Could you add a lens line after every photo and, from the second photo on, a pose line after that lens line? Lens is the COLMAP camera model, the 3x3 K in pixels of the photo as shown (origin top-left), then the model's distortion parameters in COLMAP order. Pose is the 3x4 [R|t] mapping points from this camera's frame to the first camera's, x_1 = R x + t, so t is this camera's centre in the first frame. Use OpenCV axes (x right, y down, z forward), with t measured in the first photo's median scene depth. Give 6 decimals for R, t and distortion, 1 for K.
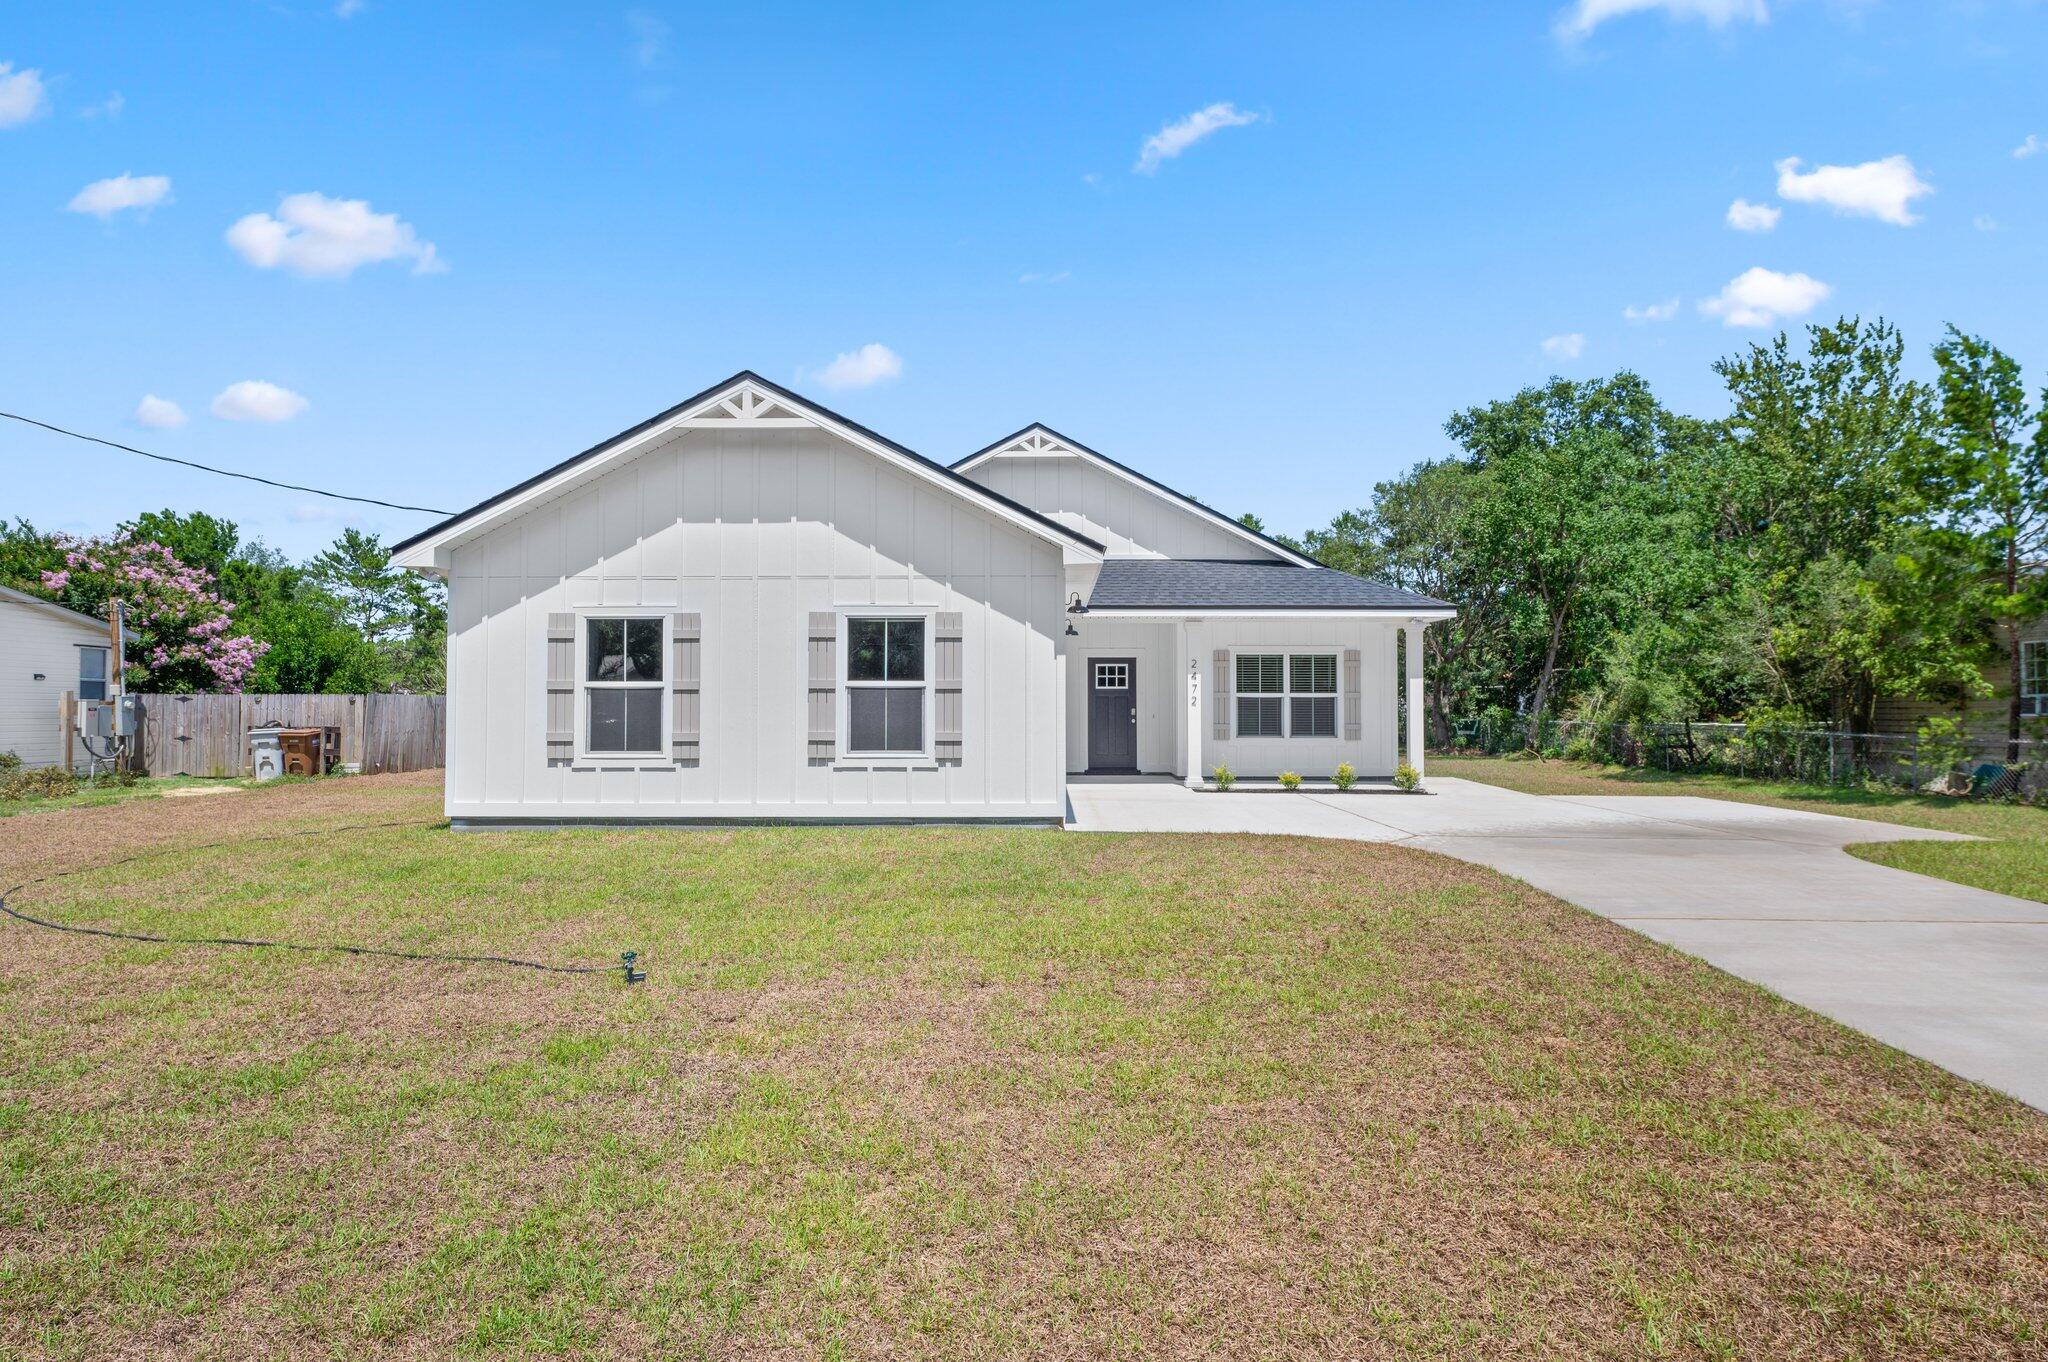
lens RADIAL K [[1104.9, 0, 1037.3], [0, 1104.9, 687.1], [0, 0, 1]] dist [0.005566, -0.000334]
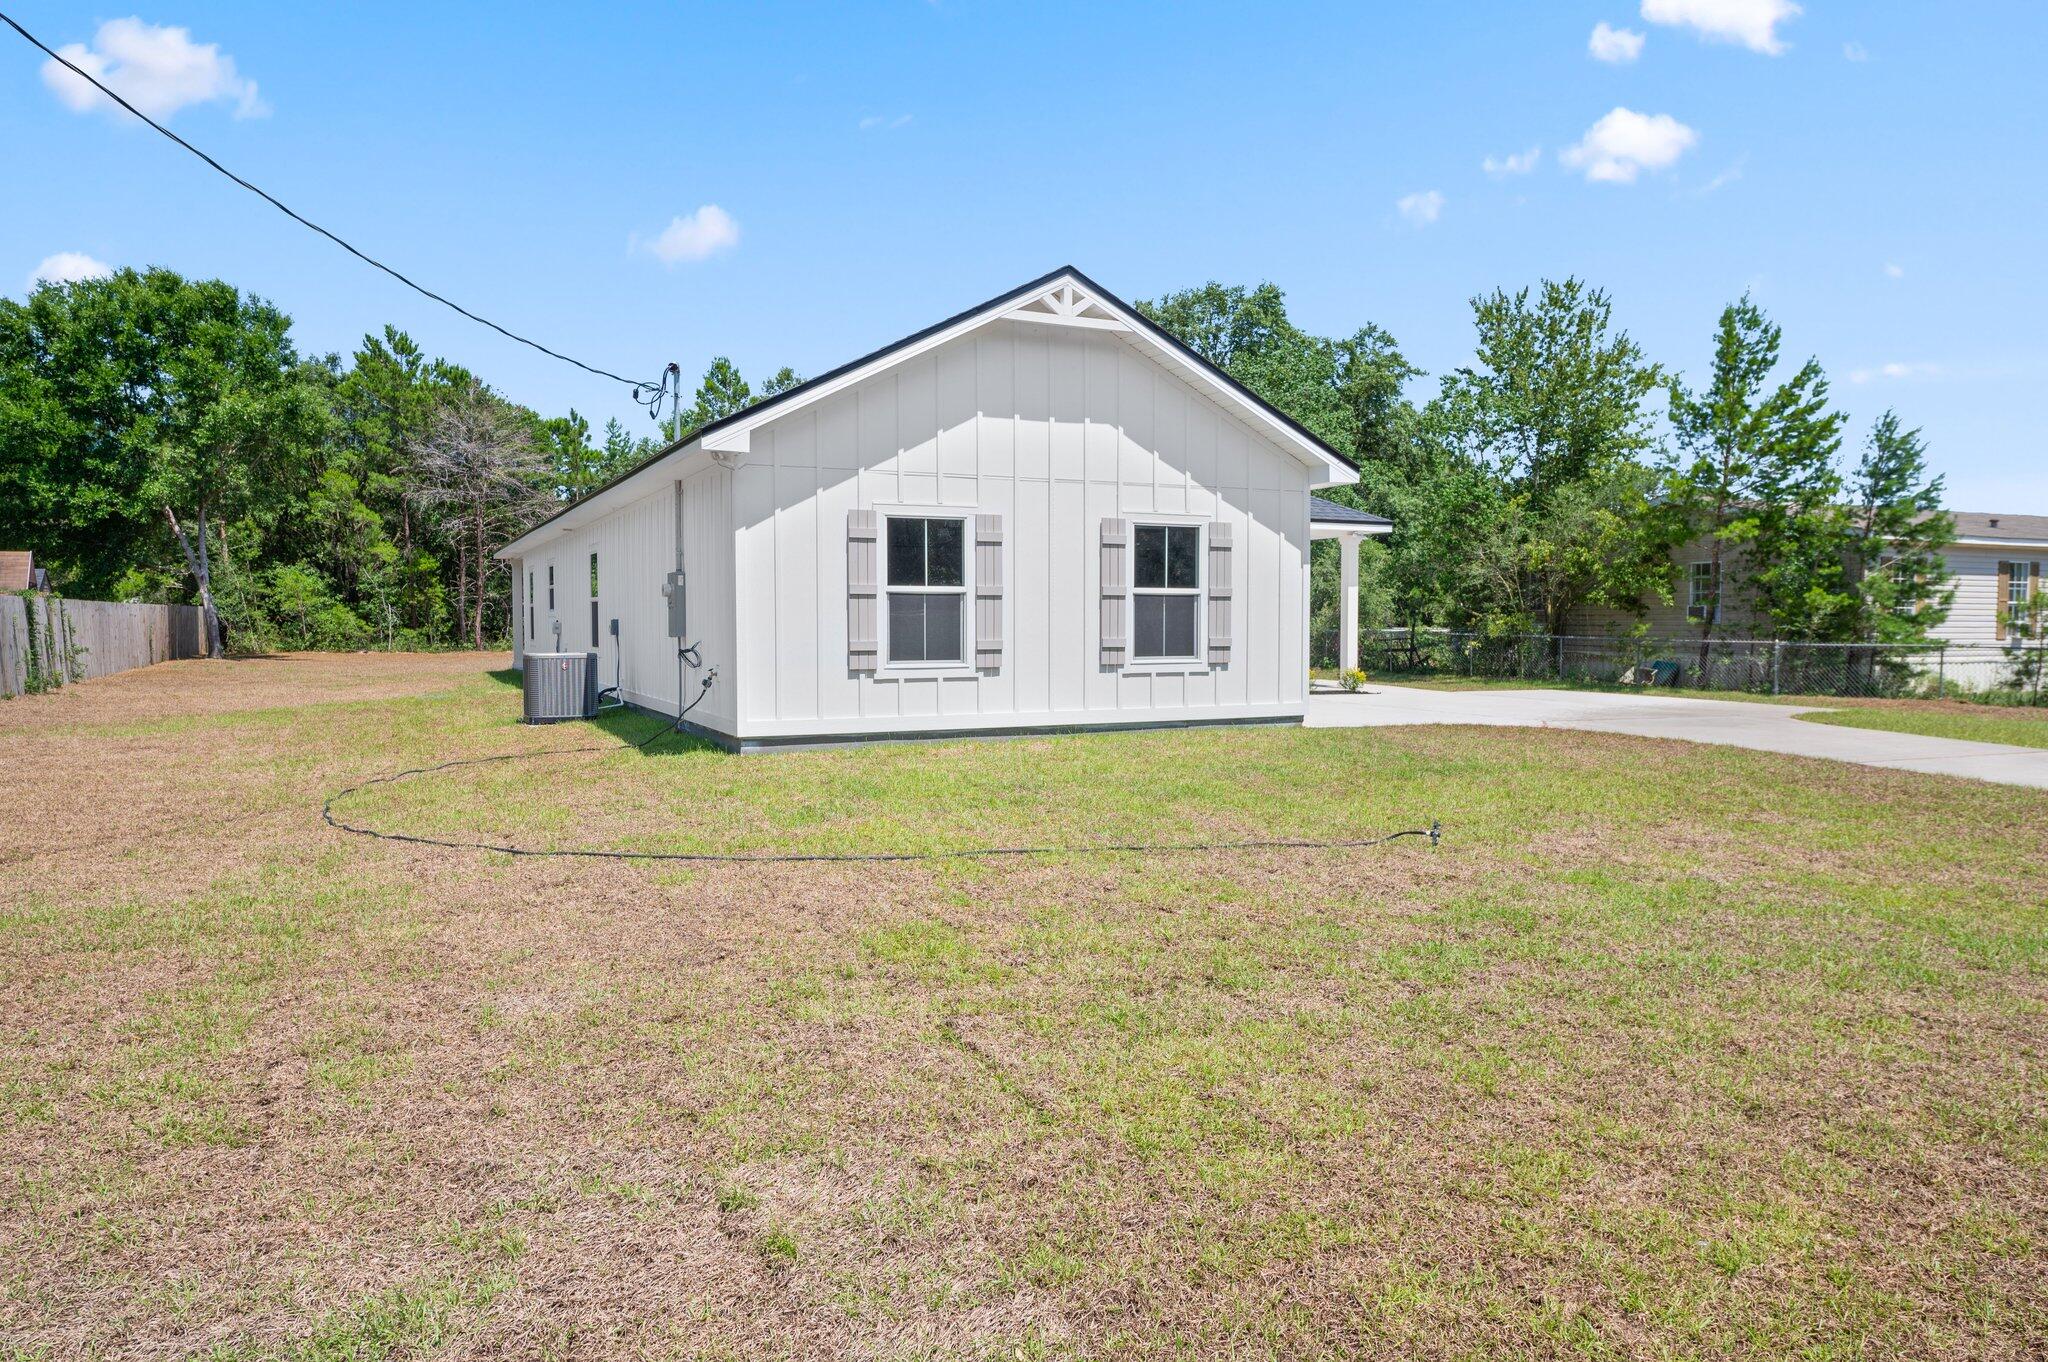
lens RADIAL K [[1323.4, 0, 1021.2], [0, 1323.4, 675.0], [0, 0, 1]] dist [0.004003, 0.000292]
pose [[0.898218, -0.019635, 0.439112, -0.603067], [-0.008665, 0.998017, 0.062351, -0.000317], [-0.439465, -0.059810, 0.896266, -0.030425]]
